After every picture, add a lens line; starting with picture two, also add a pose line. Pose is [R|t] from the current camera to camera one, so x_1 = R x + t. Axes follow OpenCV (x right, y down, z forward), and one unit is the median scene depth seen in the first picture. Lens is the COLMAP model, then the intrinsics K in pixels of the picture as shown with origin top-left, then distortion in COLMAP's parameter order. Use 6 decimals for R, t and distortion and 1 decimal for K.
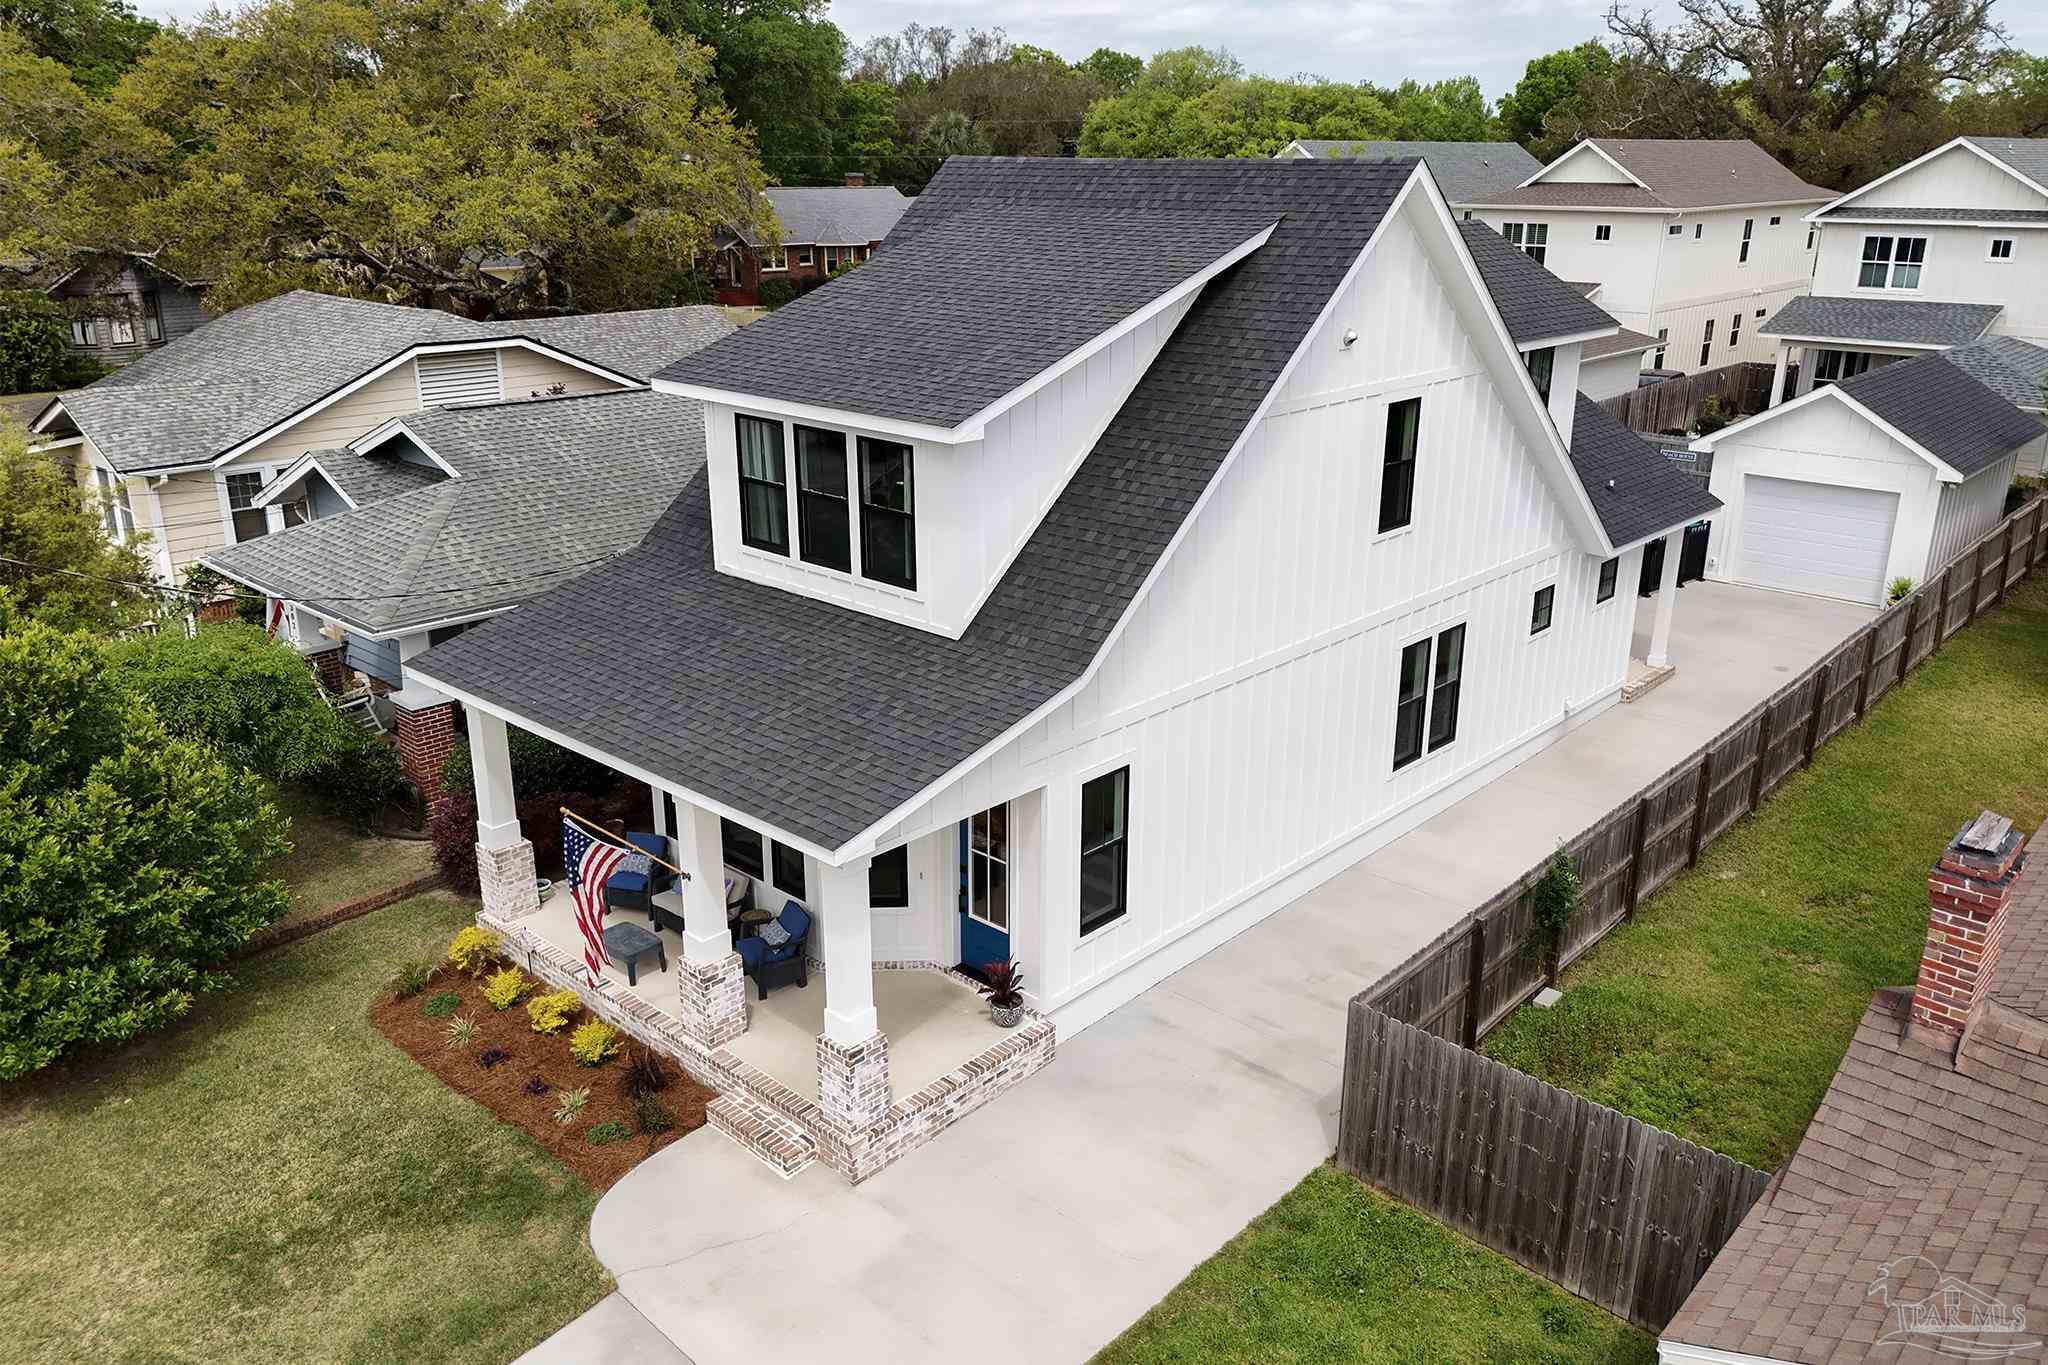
lens RADIAL K [[1545.0, 0, 1047.0], [0, 1545.0, 691.7], [0, 0, 1]] dist [0.059868, -0.052457]
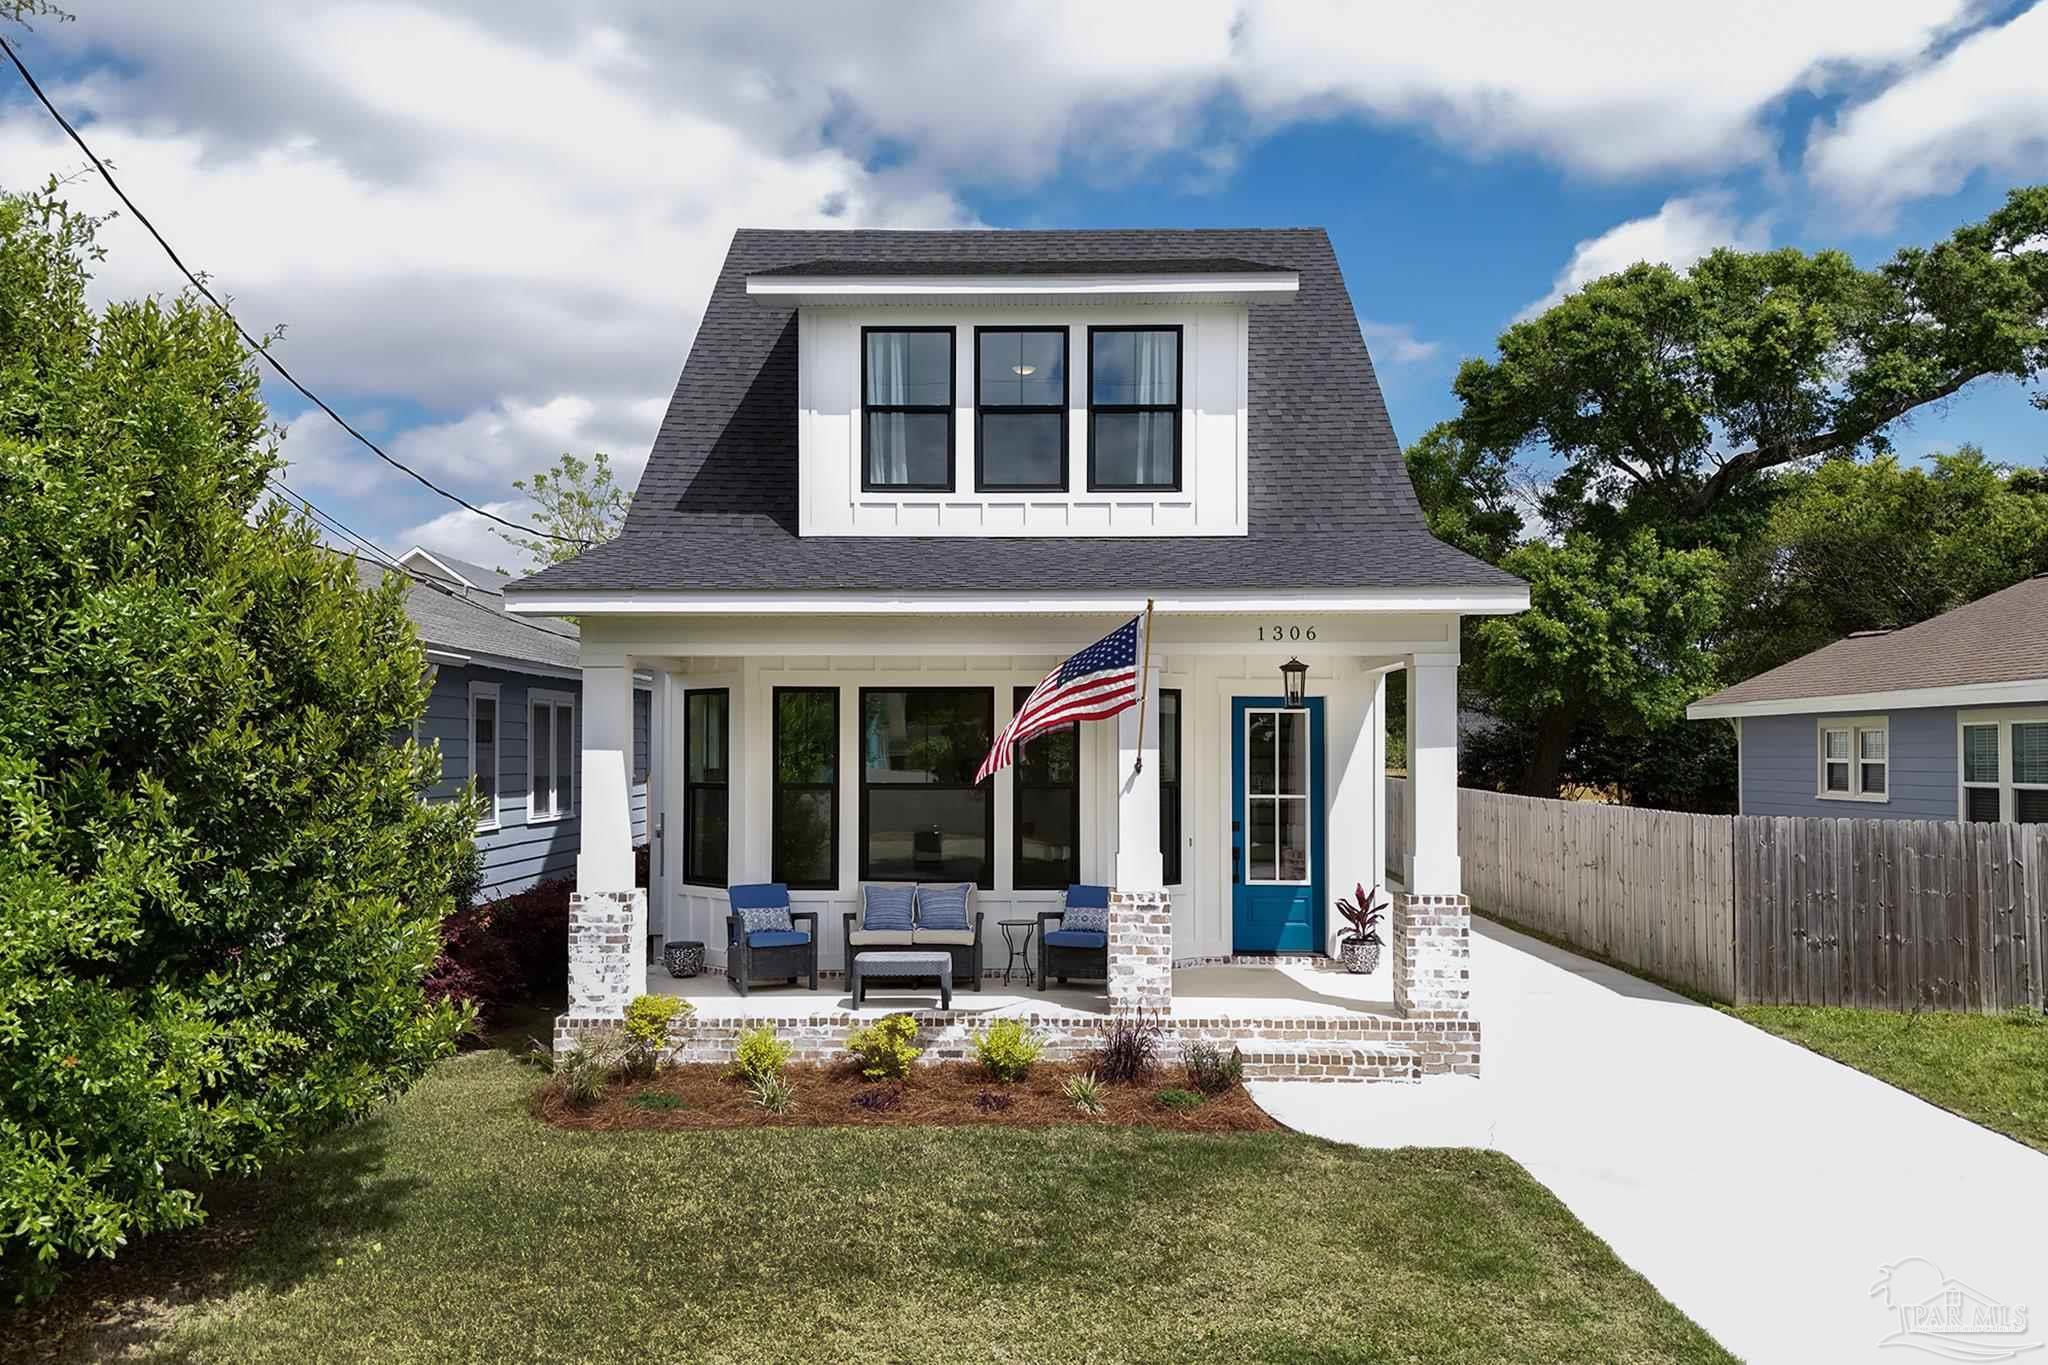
lens RADIAL K [[1604.4, 0, 1032.0], [0, 1604.4, 737.3], [0, 0, 1]] dist [0.065322, -0.071227]
pose [[0.749250, 0.001988, 0.662284, -0.741965], [0.219834, 0.942553, -0.251530, 0.273412], [-0.624738, 0.334051, 0.705771, 0.444659]]
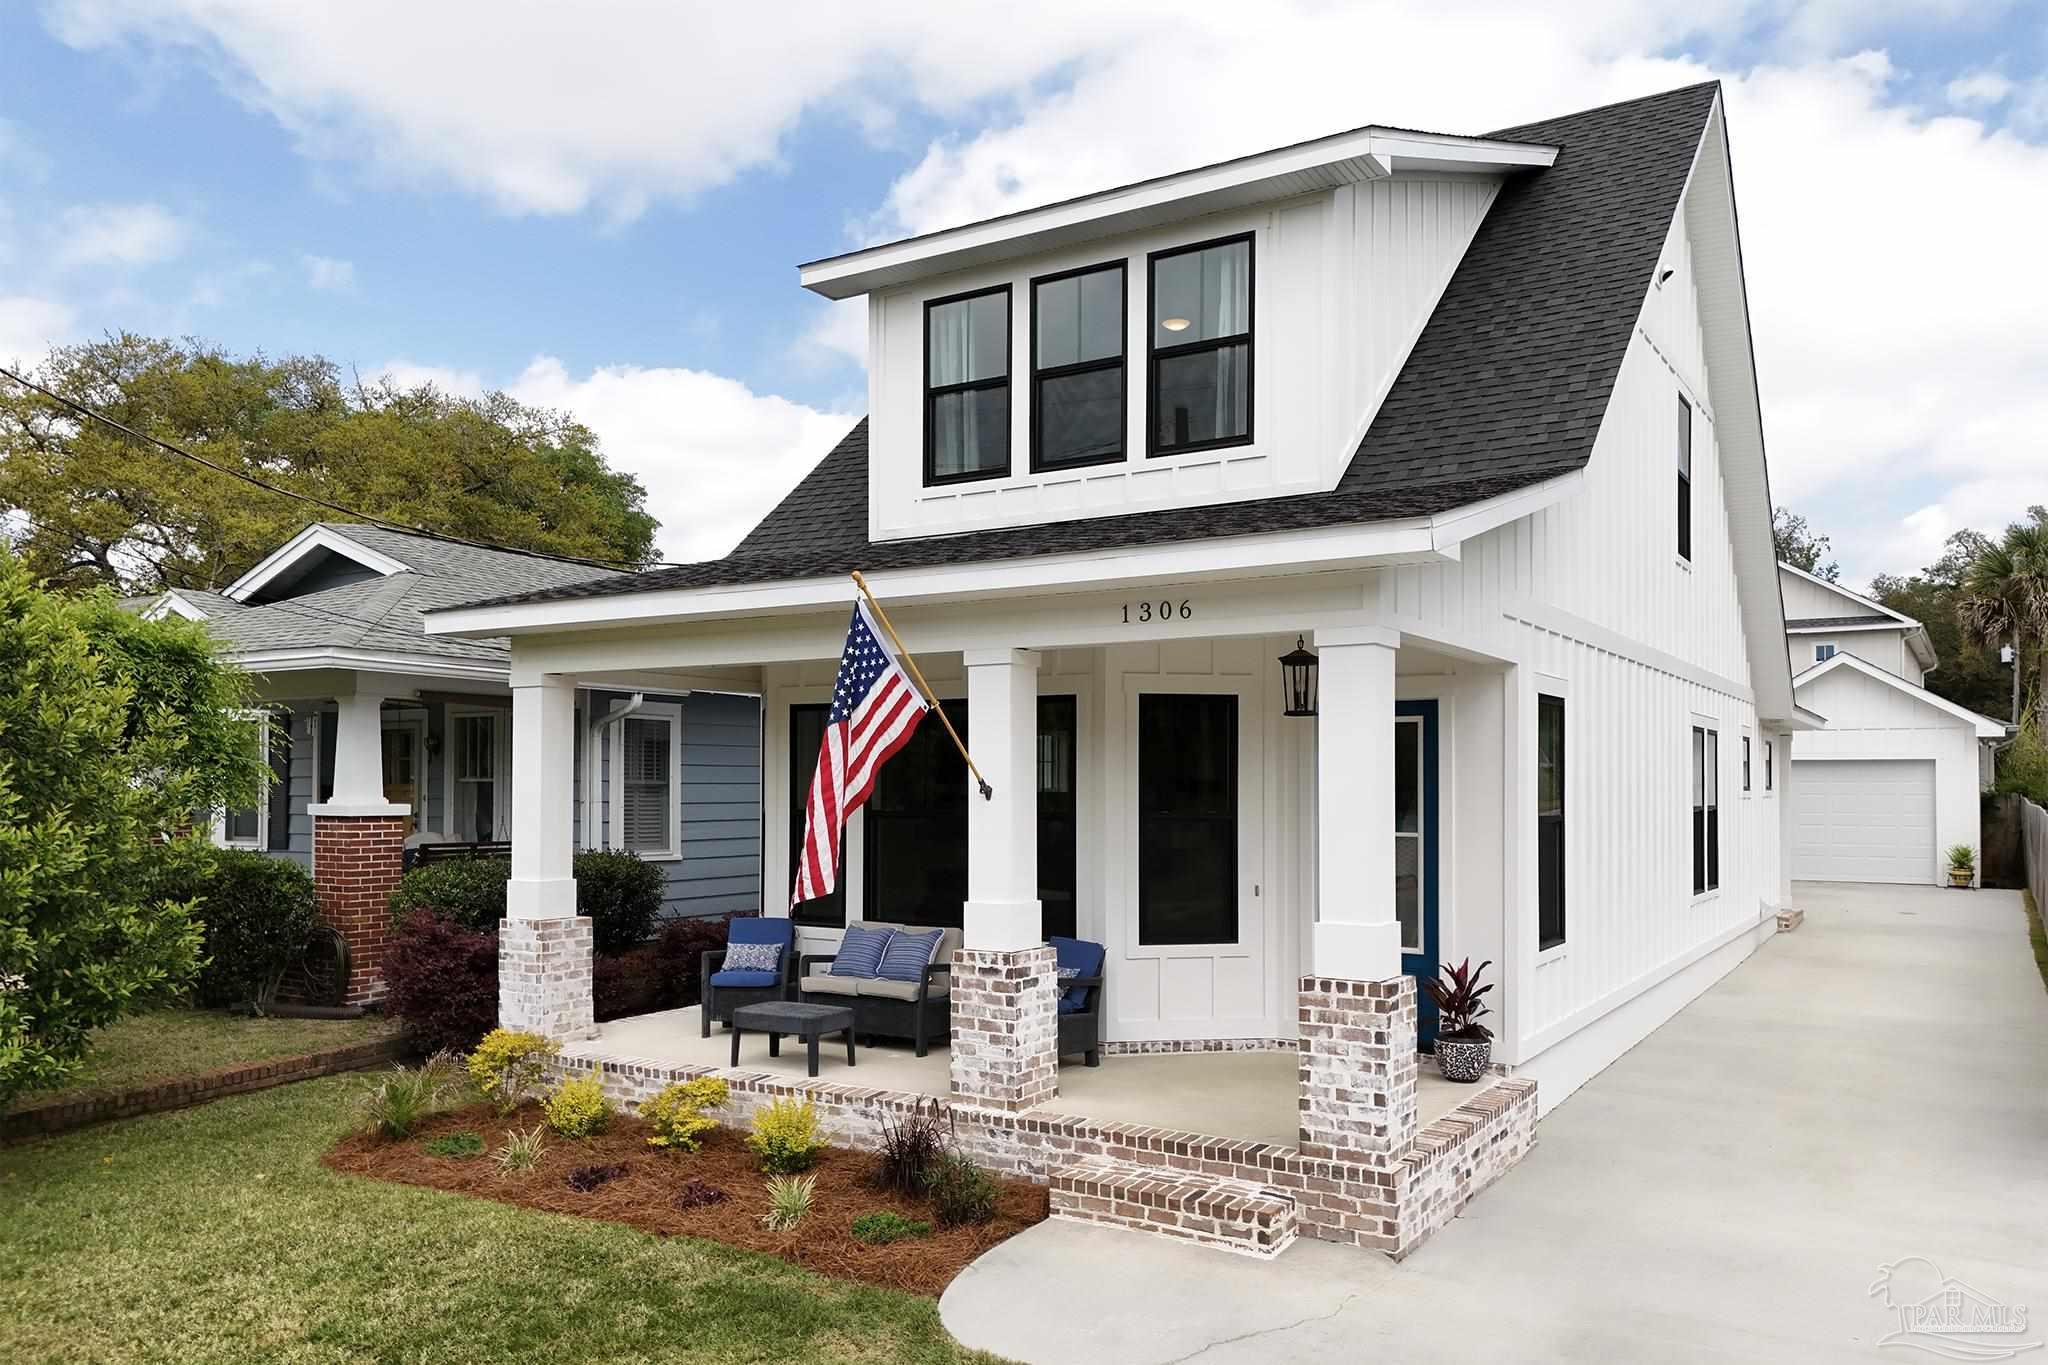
lens RADIAL K [[1516.4, 0, 1021.5], [0, 1516.4, 769.5], [0, 0, 1]] dist [0.070083, -0.060808]
pose [[0.984535, -0.001430, 0.175182, -0.301040], [0.060359, 0.941509, -0.331538, 0.286850], [-0.164461, 0.336984, 0.927035, 0.424941]]
